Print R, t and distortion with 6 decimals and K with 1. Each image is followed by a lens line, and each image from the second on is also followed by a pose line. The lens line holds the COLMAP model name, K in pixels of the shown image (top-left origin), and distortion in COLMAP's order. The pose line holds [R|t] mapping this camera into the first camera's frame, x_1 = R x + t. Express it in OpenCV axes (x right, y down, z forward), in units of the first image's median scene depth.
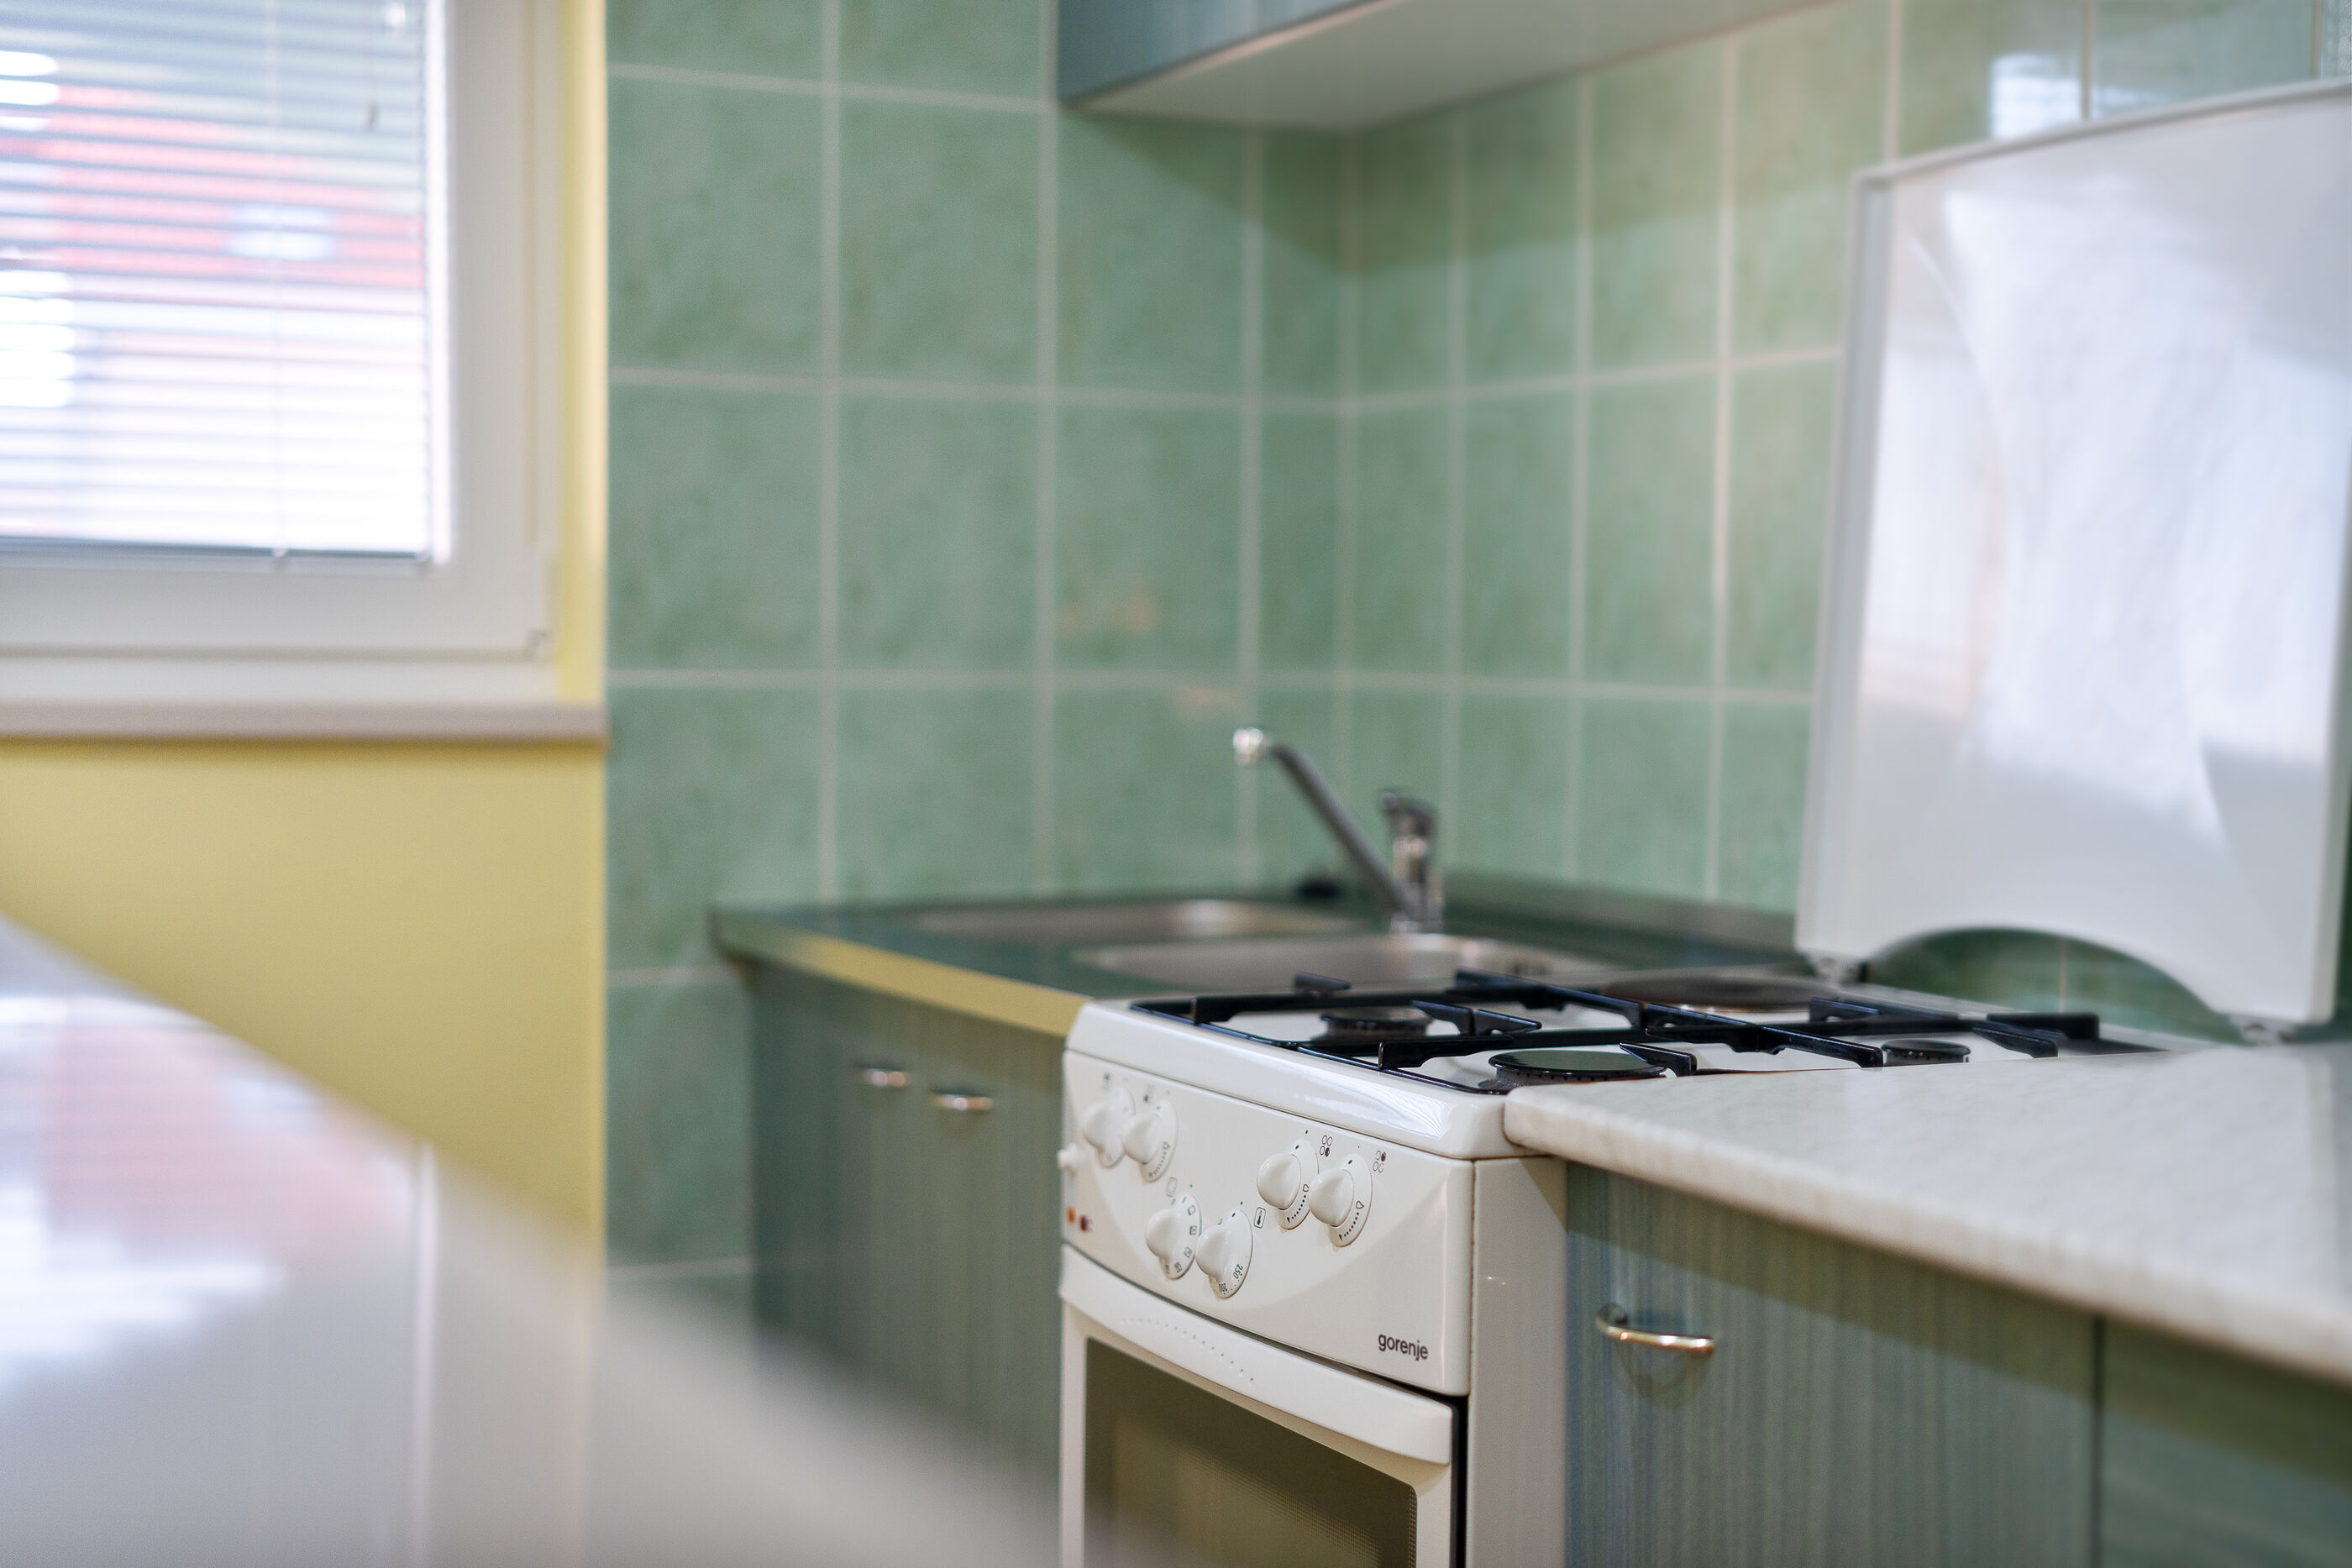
lens RADIAL K [[3469.2, 0, 1176.0], [0, 3469.2, 784.0], [0, 0, 1]] dist [0.021149, 0.011377]
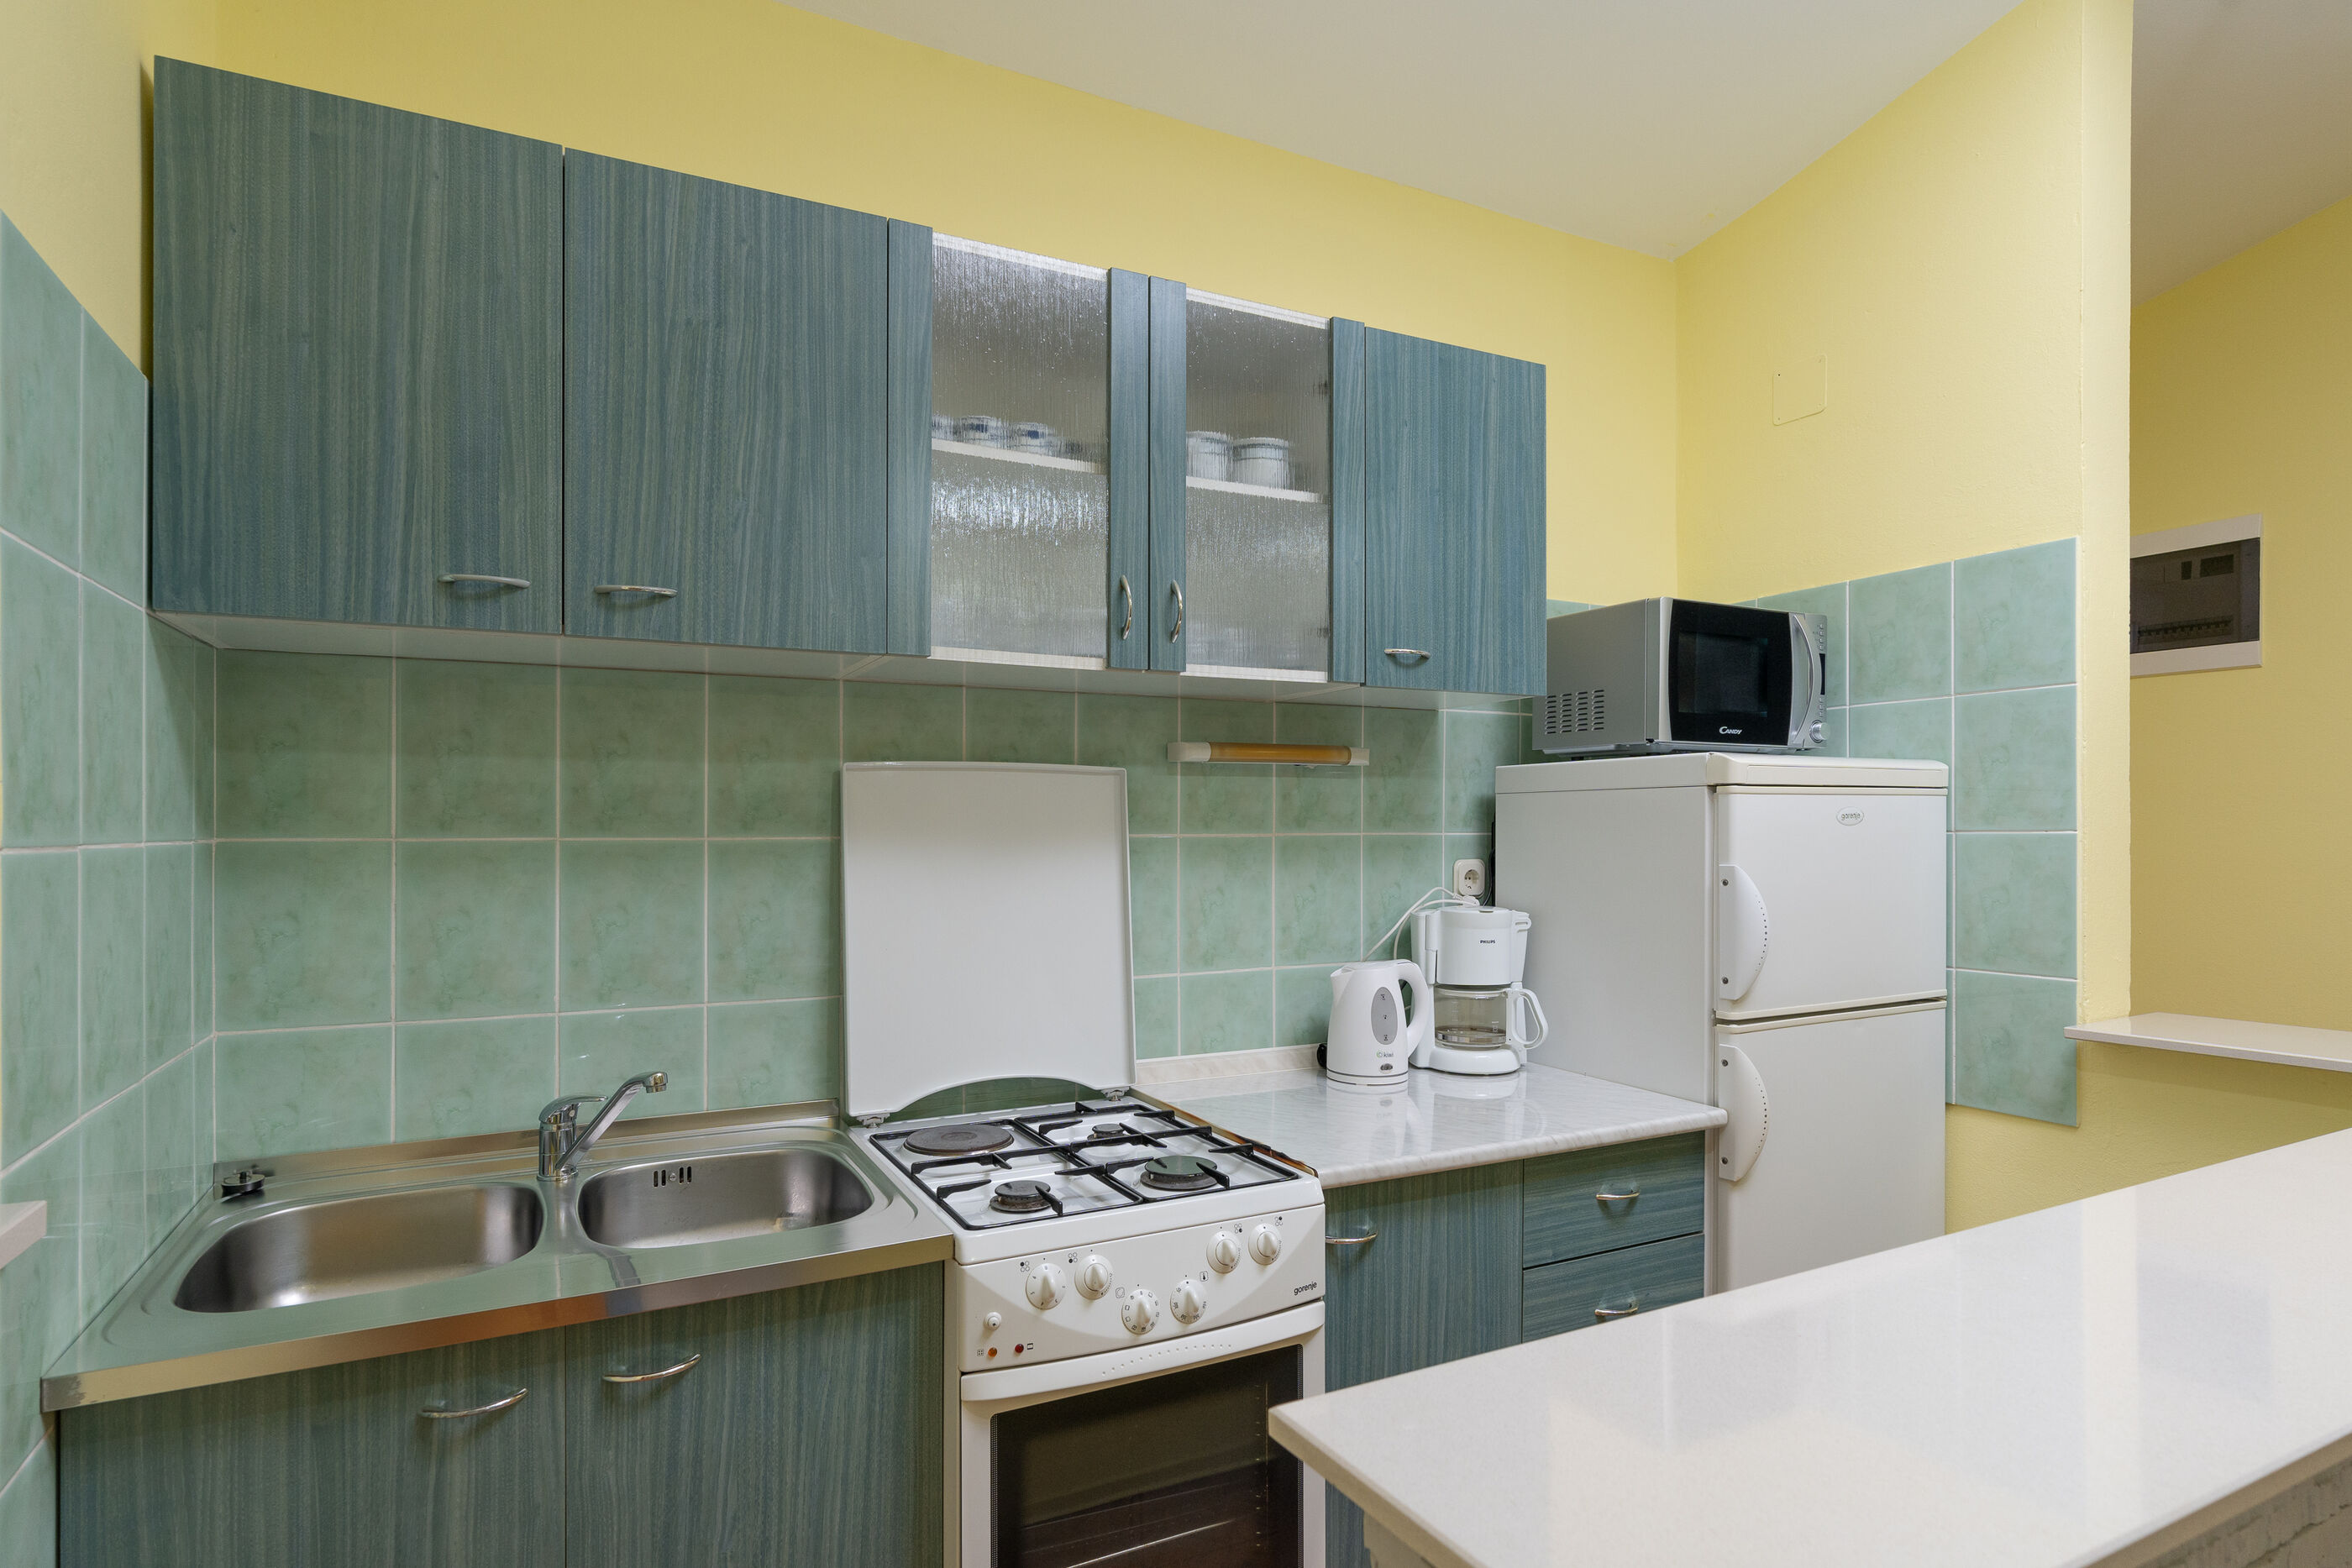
lens RADIAL K [[1238.8, 0, 1181.9], [0, 1238.8, 831.1], [0, 0, 1]] dist [-0.023939, 0.000058]
pose [[-0.030717, -0.016024, 0.999400, -0.506452], [0.043394, 0.998907, 0.017350, -0.115001], [-0.998586, 0.043901, -0.029988, 0.688378]]
